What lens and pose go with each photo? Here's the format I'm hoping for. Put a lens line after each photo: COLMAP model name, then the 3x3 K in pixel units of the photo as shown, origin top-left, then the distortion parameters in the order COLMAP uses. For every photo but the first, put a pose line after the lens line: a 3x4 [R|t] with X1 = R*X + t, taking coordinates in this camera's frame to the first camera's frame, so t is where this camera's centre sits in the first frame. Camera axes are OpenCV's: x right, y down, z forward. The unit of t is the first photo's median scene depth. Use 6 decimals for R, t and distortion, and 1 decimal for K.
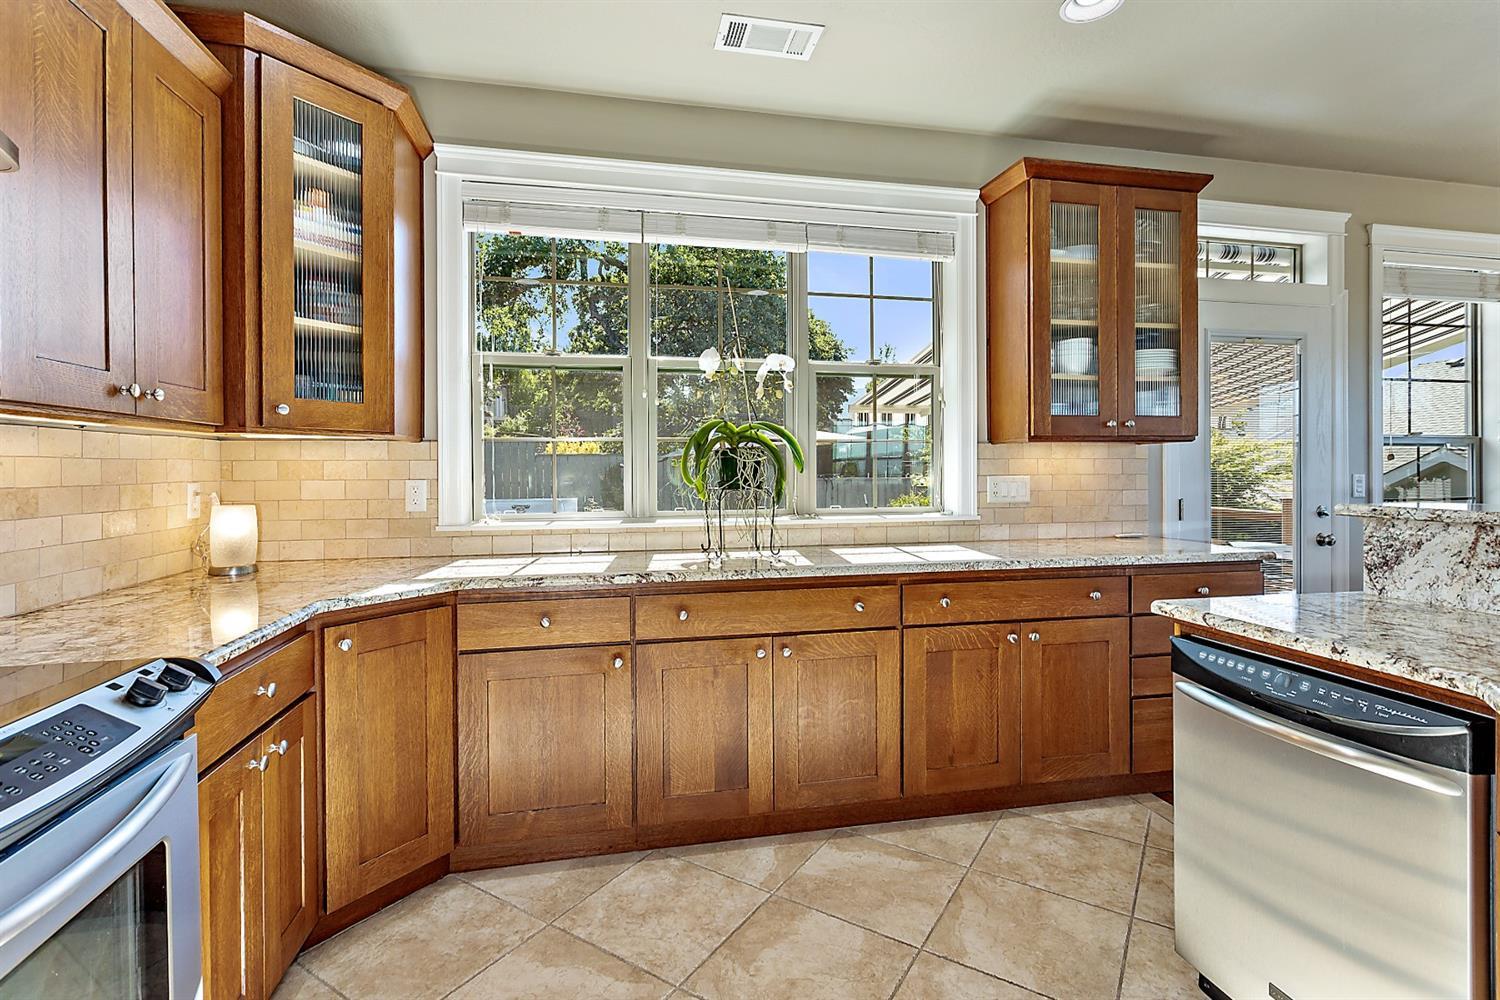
lens RADIAL K [[727.7, 0, 754.5], [0, 727.7, 466.2], [0, 0, 1]] dist [0.003015, -0.000073]
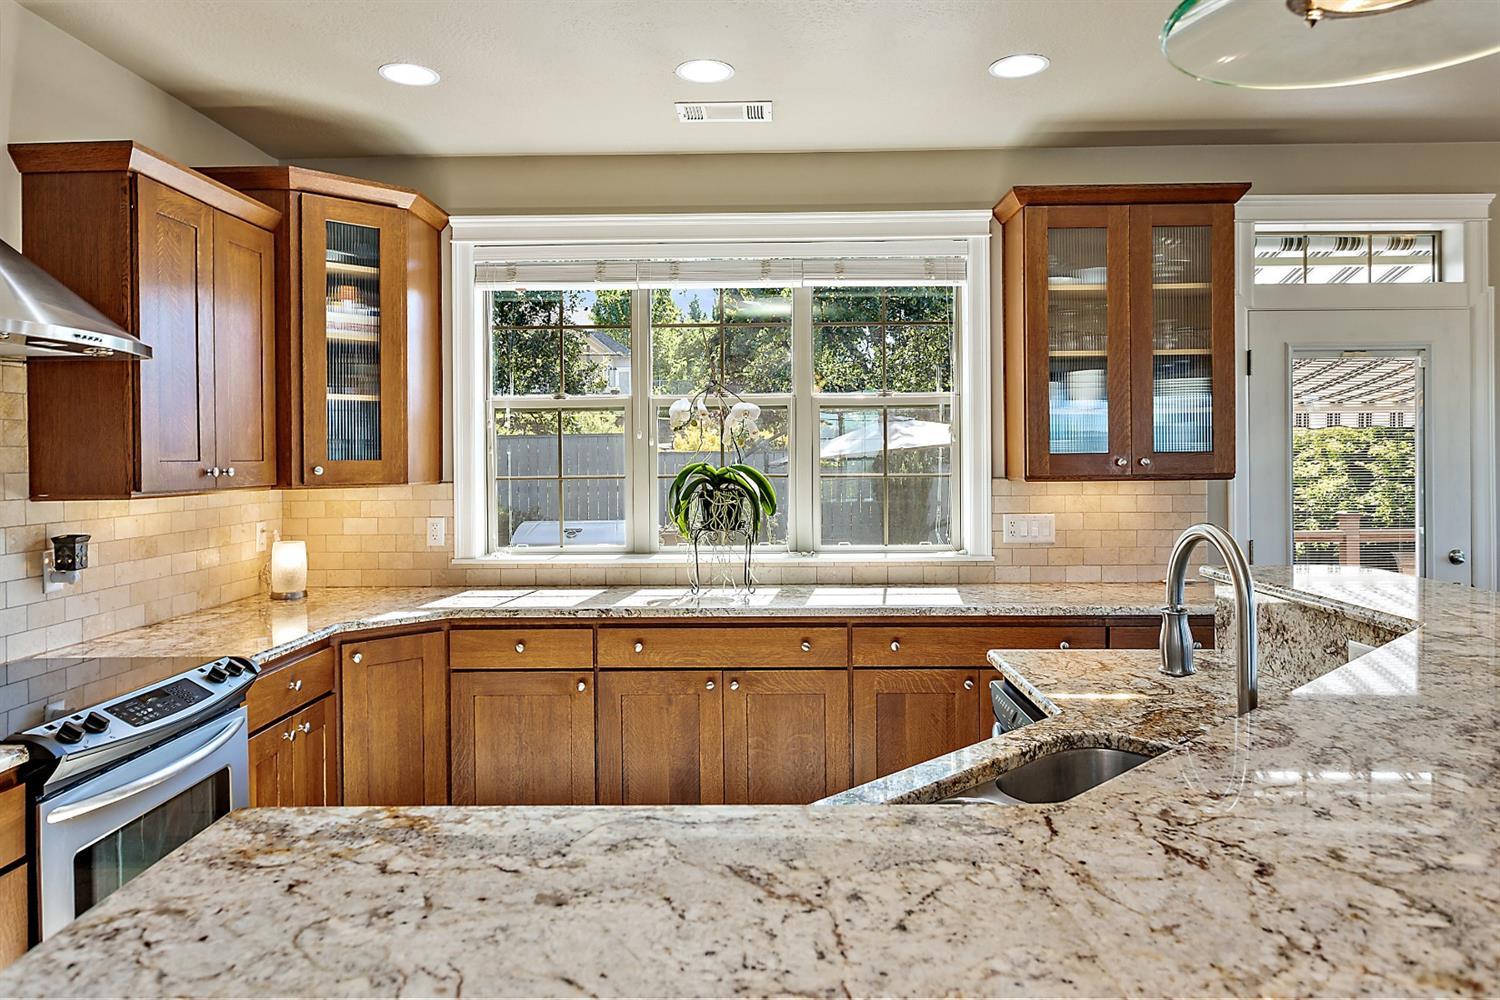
lens RADIAL K [[1000.7, 0, 752.3], [0, 1000.7, 453.5], [0, 0, 1]] dist [0.002225, 0.001294]
pose [[0.974614, -0.001966, -0.223883, 0.415266], [0.002332, 0.999996, 0.001371, -0.094438], [0.223879, -0.001859, 0.974615, -0.457427]]
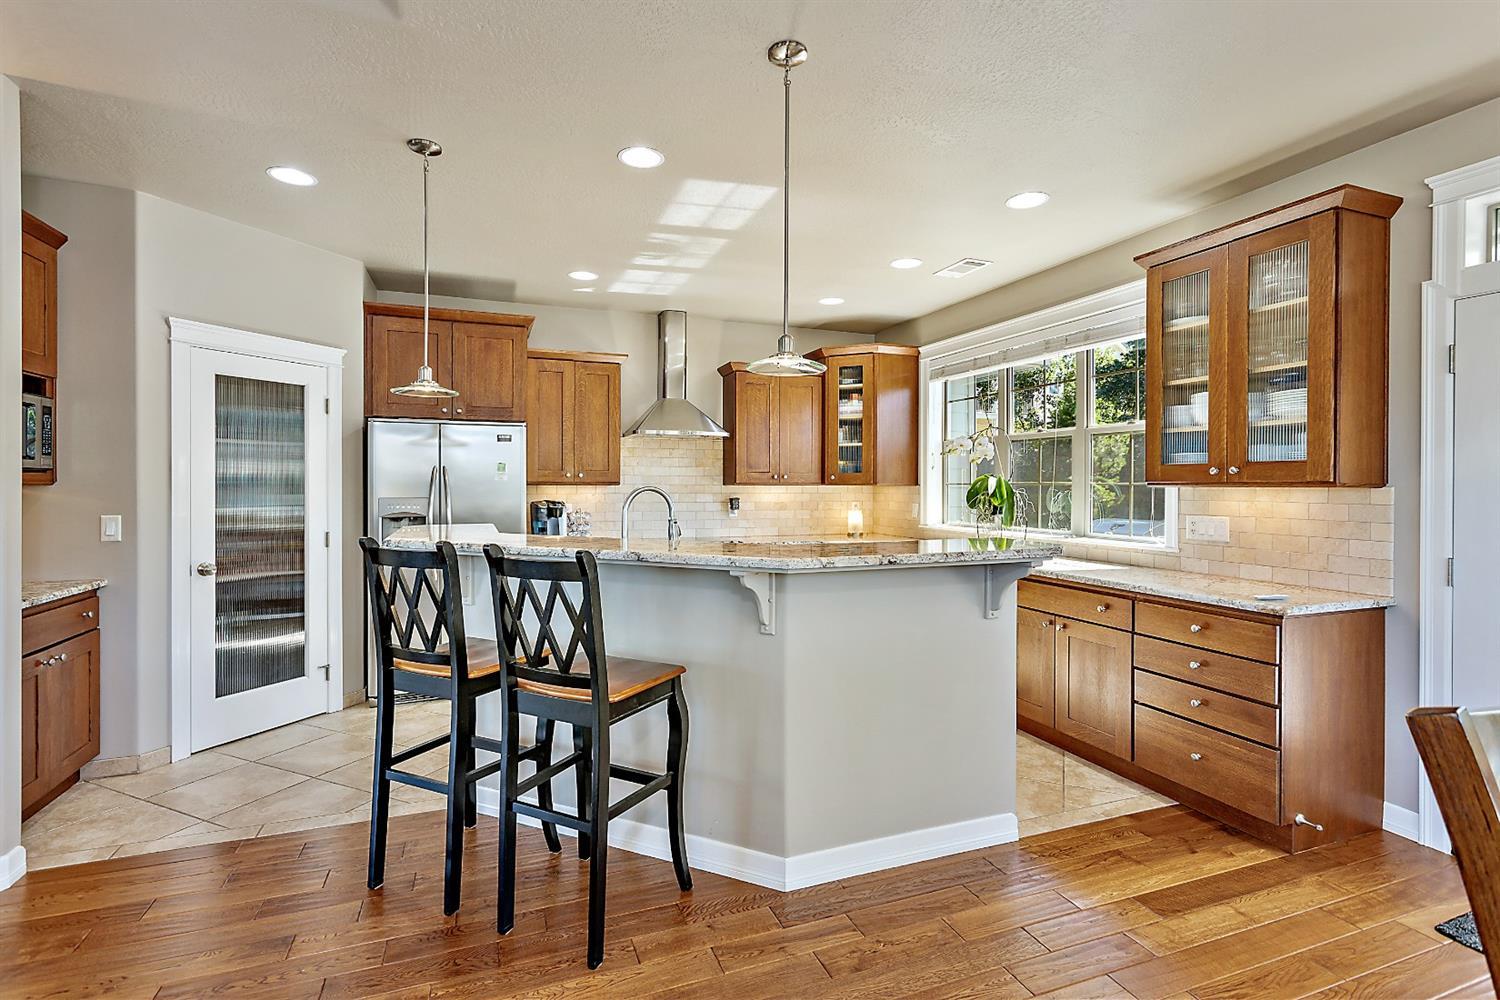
lens RADIAL K [[718.1, 0, 753.2], [0, 718.1, 482.9], [0, 0, 1]] dist [0.000588, 0.000143]
pose [[0.155322, 0.002519, -0.987861, 1.872304], [-0.003178, 0.999993, 0.002050, -0.052462], [0.987859, 0.002821, 0.155329, 0.220463]]
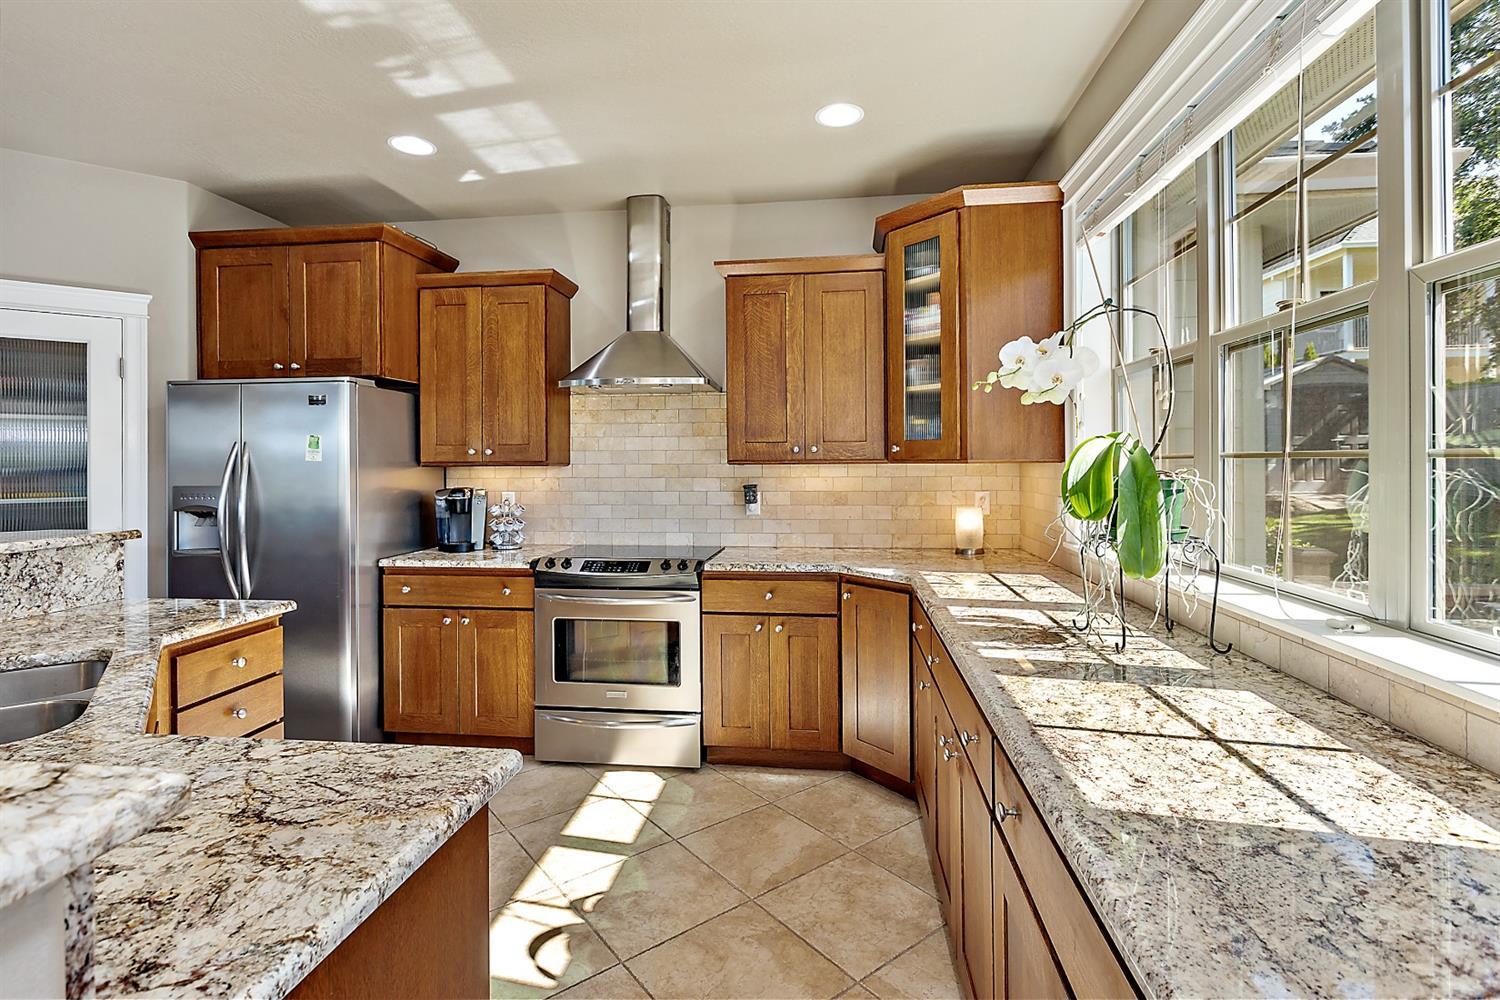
lens RADIAL K [[727.7, 0, 754.5], [0, 727.7, 466.2], [0, 0, 1]] dist [0.003015, -0.000073]
pose [[-0.337524, 0.010785, -0.941255, 0.841717], [0.007362, 0.999934, 0.008817, -0.048915], [0.941288, -0.003953, -0.337582, 1.106820]]
